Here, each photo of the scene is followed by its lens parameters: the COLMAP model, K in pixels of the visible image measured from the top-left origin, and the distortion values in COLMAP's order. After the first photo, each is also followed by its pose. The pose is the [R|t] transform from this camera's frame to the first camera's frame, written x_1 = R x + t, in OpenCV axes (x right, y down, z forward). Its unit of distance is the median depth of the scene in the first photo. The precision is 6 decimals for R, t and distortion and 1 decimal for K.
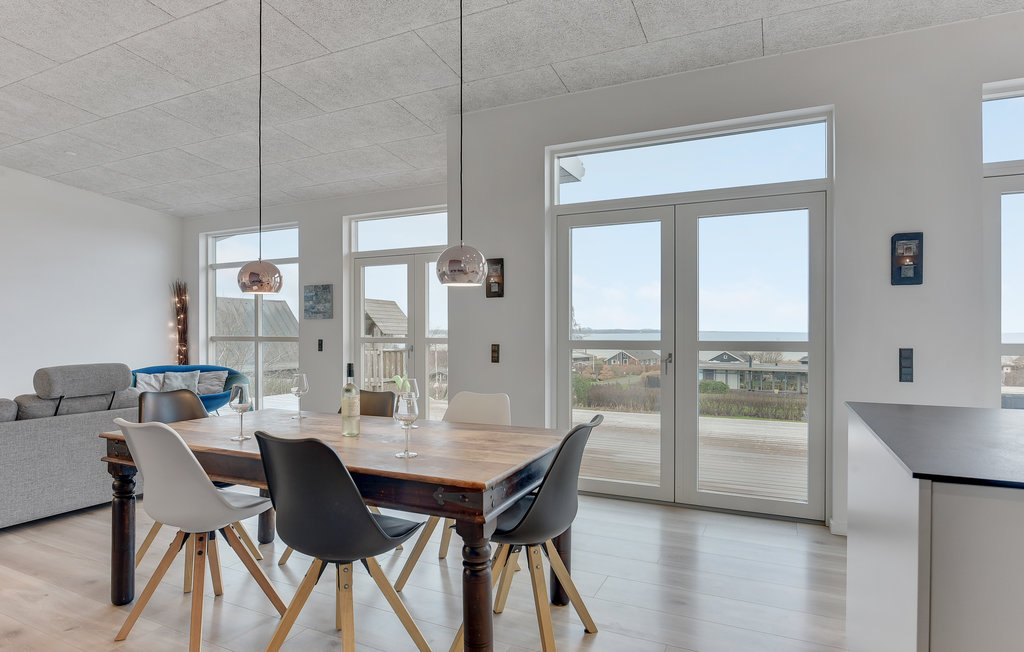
lens RADIAL K [[549.9, 0, 512.0], [0, 549.9, 326.0], [0, 0, 1]] dist [-0.007169, -0.000774]
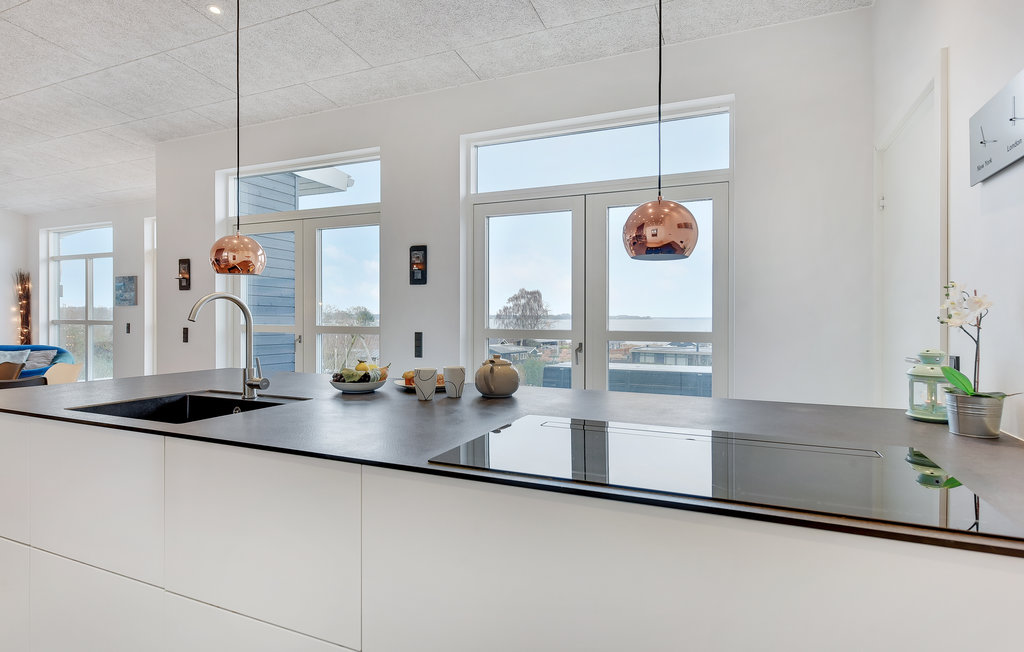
lens RADIAL K [[571.4, 0, 453.7], [0, 571.4, 312.6], [0, 0, 1]] dist [-0.055317, 0.100414]
pose [[0.999295, 0.009416, -0.036334, 0.327624], [-0.009503, 0.999952, -0.002223, -0.001736], [0.036312, 0.002566, 0.999337, -0.147977]]
